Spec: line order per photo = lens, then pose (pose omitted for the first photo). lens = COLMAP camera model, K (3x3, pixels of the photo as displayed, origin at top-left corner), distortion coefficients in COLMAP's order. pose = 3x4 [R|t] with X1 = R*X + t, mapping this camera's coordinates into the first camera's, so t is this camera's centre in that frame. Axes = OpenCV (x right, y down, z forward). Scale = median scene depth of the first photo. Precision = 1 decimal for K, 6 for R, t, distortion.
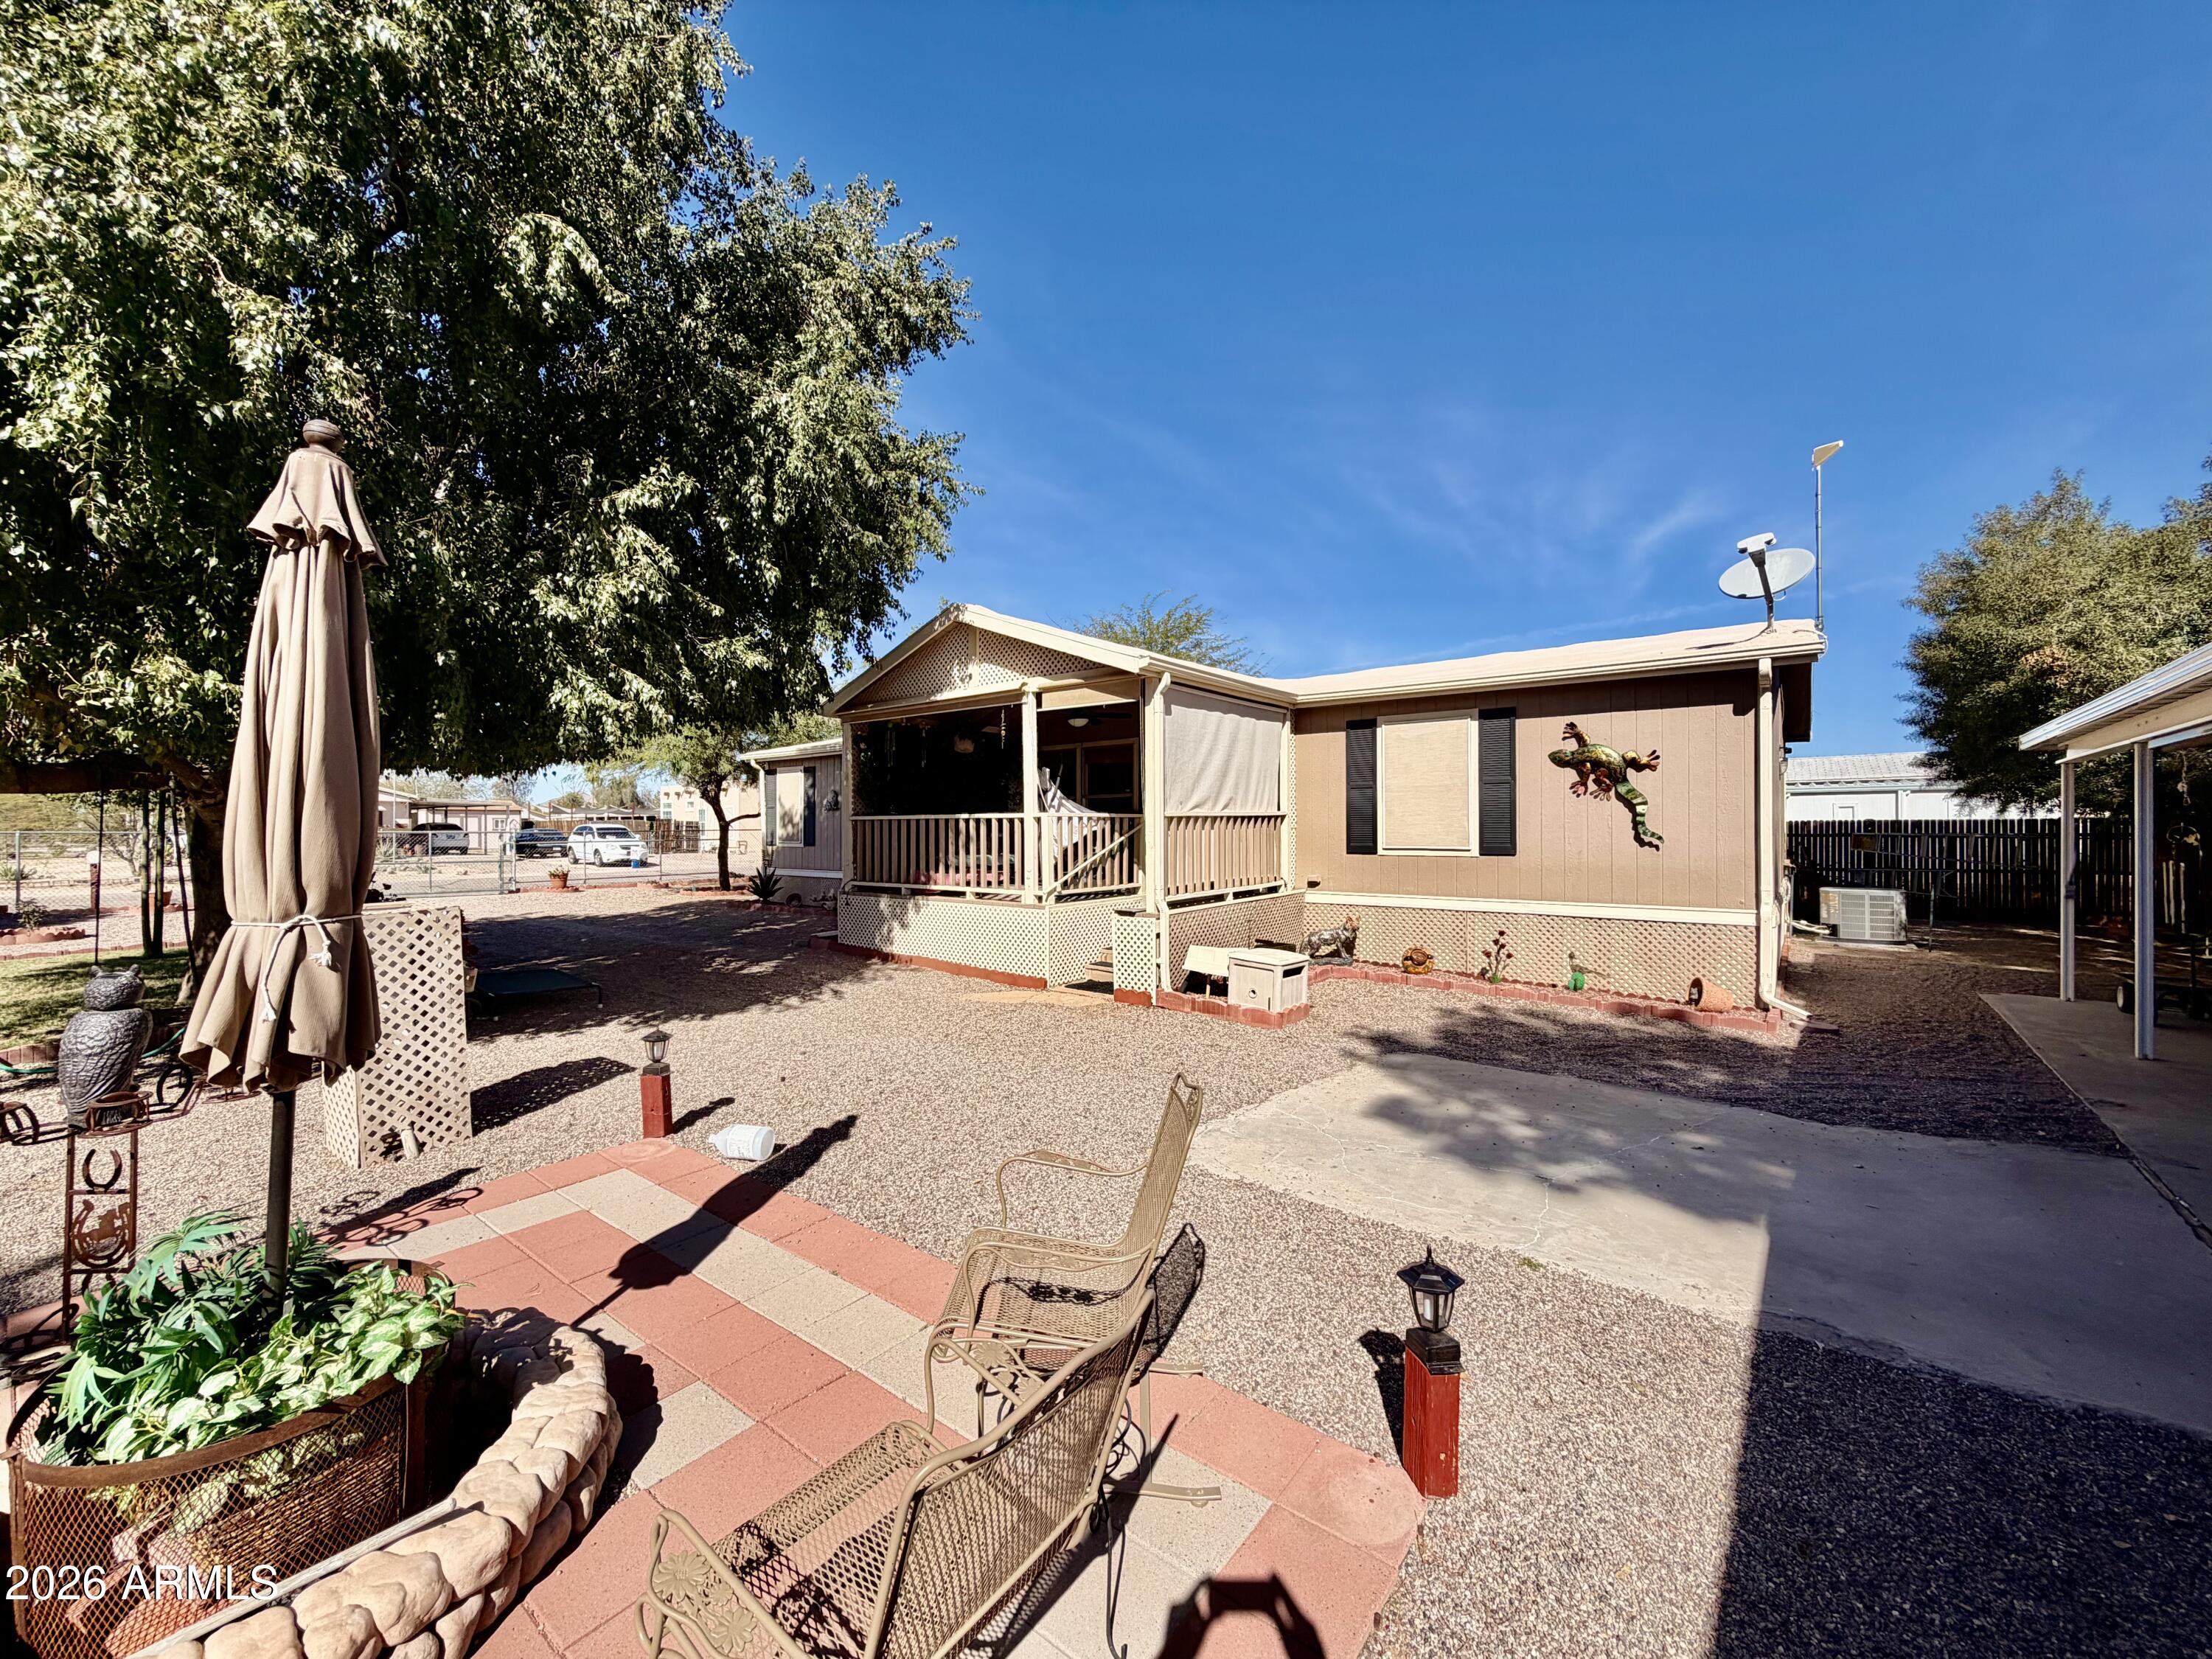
lens RADIAL K [[882.6, 0, 1101.9], [0, 882.6, 828.1], [0, 0, 1]] dist [0.001368, 0.000006]
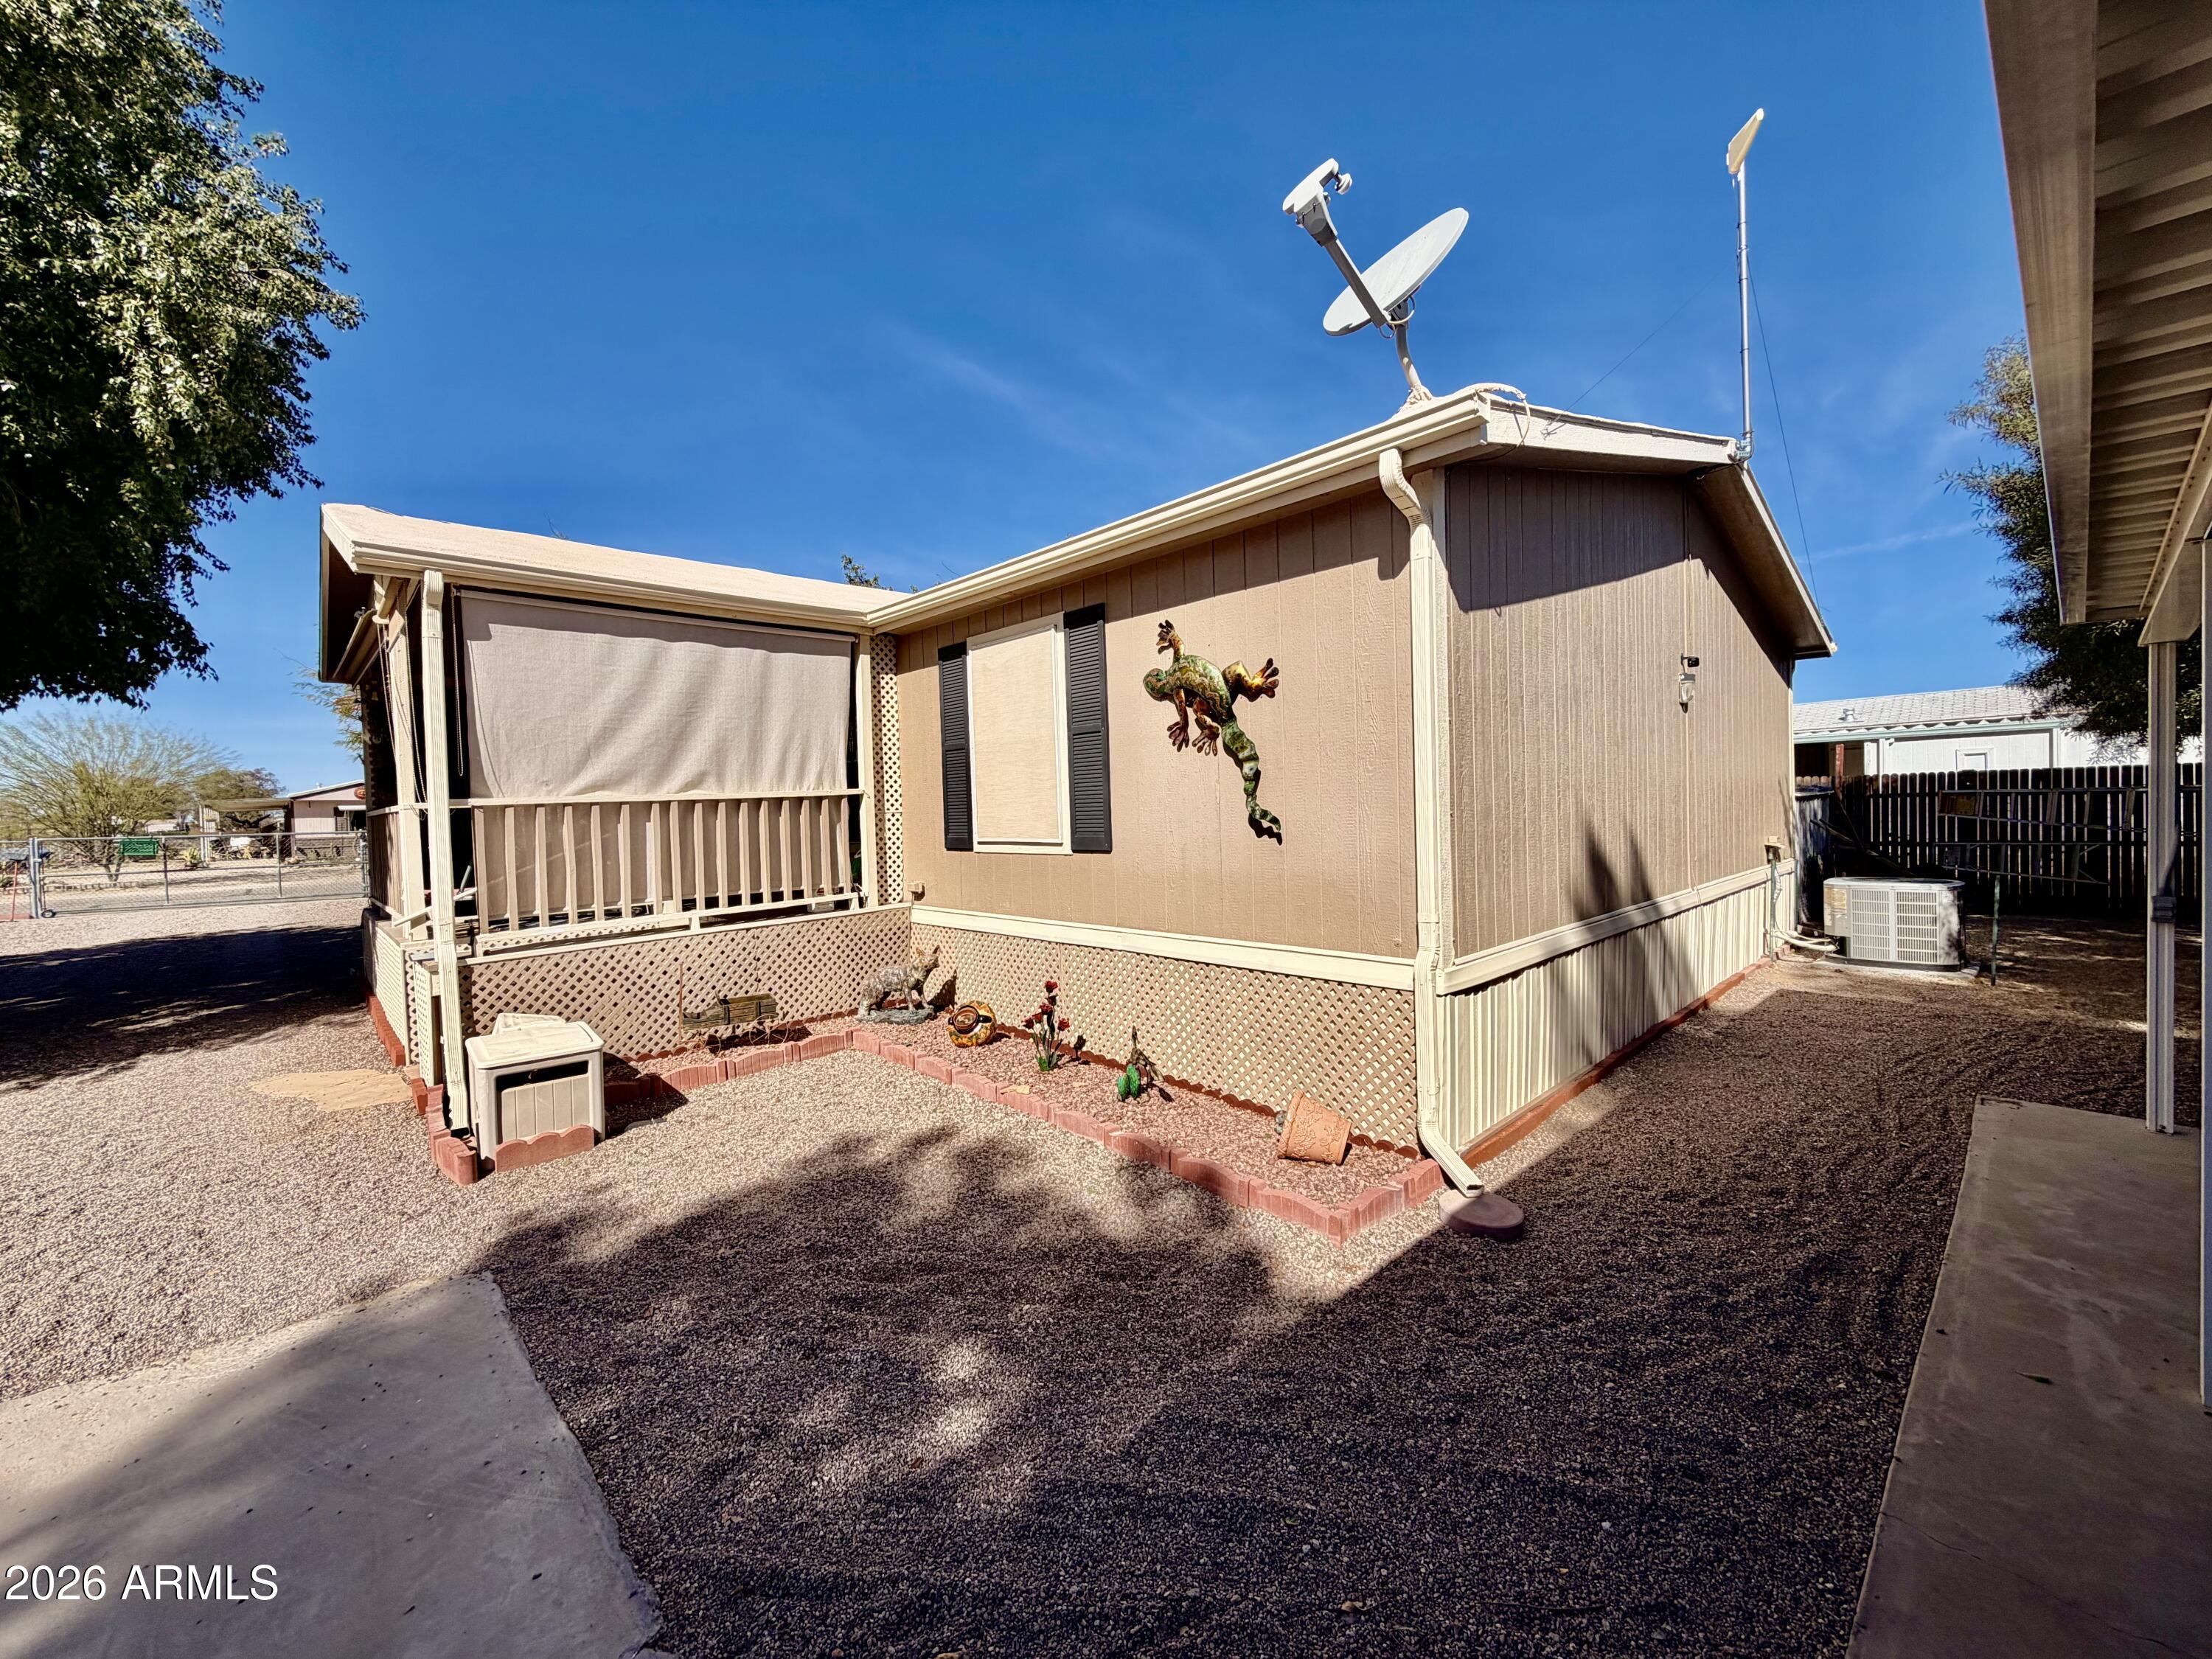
lens RADIAL K [[882.6, 0, 1113.5], [0, 882.6, 823.1], [0, 0, 1]] dist [0.001368, 0.000006]
pose [[0.990014, -0.024179, -0.138883, 0.503952], [0.027222, 0.999428, 0.020054, -0.001025], [0.138318, -0.023634, 0.990106, 0.373712]]
